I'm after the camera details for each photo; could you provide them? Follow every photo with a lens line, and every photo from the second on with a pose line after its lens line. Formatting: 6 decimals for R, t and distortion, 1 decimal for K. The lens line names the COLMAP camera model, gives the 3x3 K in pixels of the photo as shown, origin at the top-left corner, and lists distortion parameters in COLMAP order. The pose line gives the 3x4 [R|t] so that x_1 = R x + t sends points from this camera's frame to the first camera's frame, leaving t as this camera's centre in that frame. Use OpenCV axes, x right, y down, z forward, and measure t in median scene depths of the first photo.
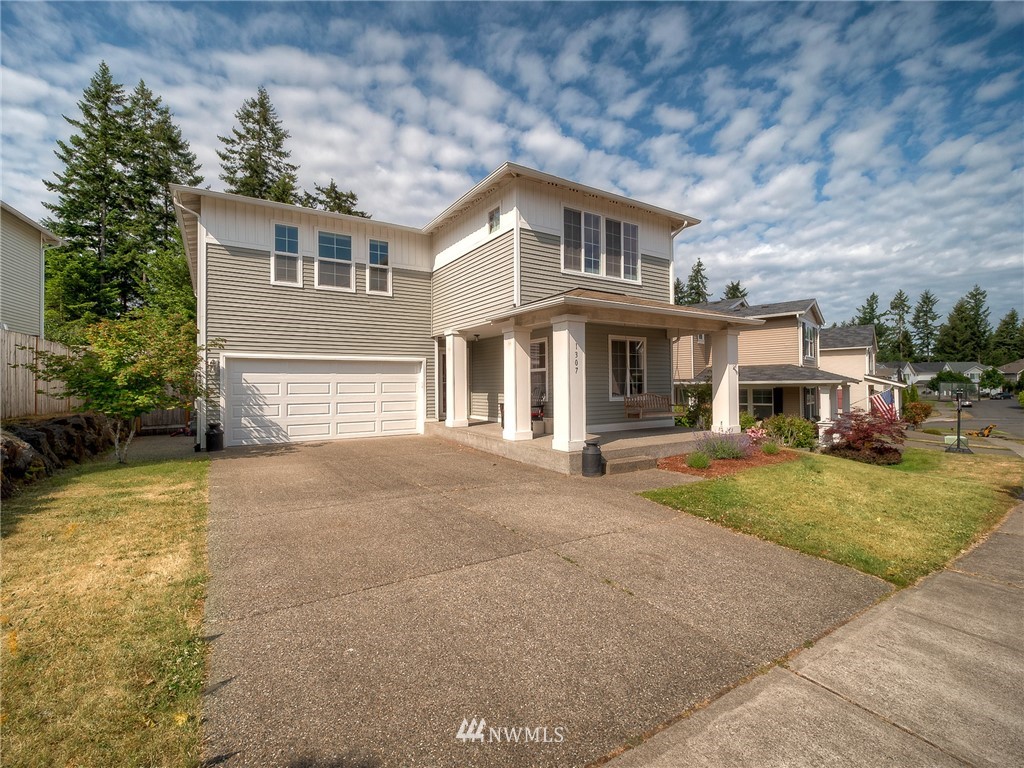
lens RADIAL K [[456.6, 0, 513.1], [0, 456.6, 378.2], [0, 0, 1]] dist [-0.001122, -0.000500]
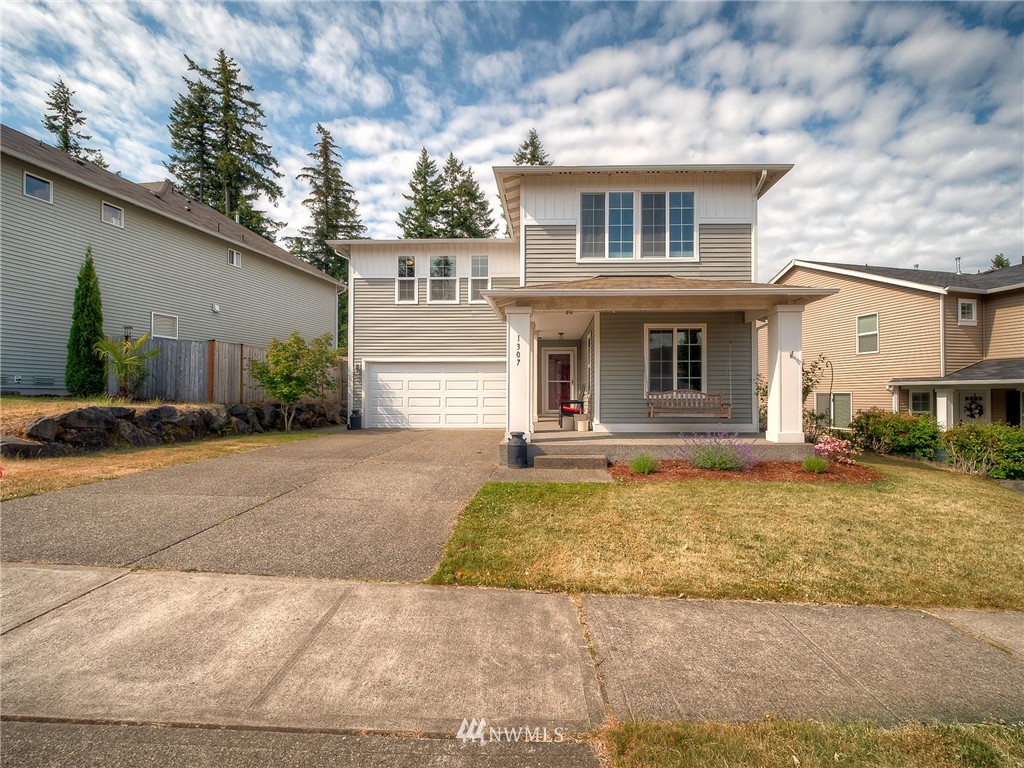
lens RADIAL K [[462.0, 0, 516.8], [0, 462.0, 383.1], [0, 0, 1]] dist [0.001430, -0.000114]
pose [[0.832725, -0.003630, -0.553675, 0.474682], [0.002656, 0.999993, -0.002560, 0.021577], [0.553681, 0.000661, 0.832729, 0.106636]]
